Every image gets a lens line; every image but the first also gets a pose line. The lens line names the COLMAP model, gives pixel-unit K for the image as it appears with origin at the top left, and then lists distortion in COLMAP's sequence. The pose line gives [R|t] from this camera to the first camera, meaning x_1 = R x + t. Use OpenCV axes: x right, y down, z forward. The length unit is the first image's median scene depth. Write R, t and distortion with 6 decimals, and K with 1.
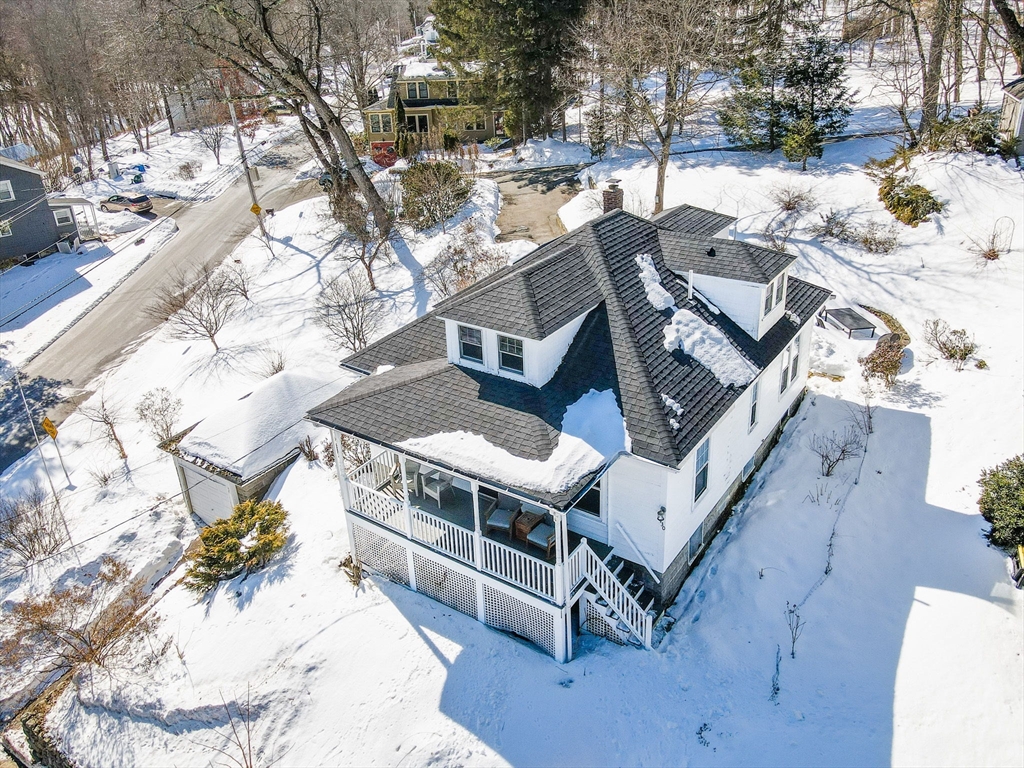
lens RADIAL K [[795.4, 0, 511.1], [0, 795.4, 348.0], [0, 0, 1]] dist [0.012973, 0.003532]
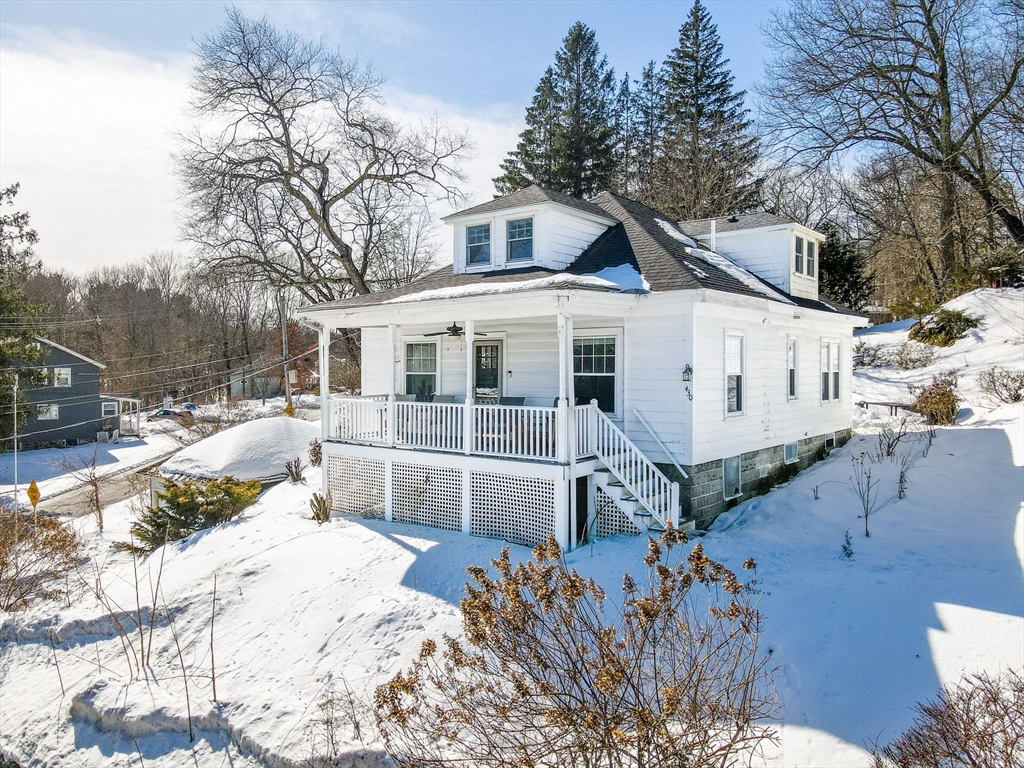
lens RADIAL K [[775.2, 0, 490.4], [0, 775.2, 382.9], [0, 0, 1]] dist [0.011797, 0.005782]
pose [[0.996366, 0.042665, -0.073713, 0.039442], [-0.068093, 0.918909, -0.388549, 0.514629], [0.051158, 0.392156, 0.918475, 0.222106]]
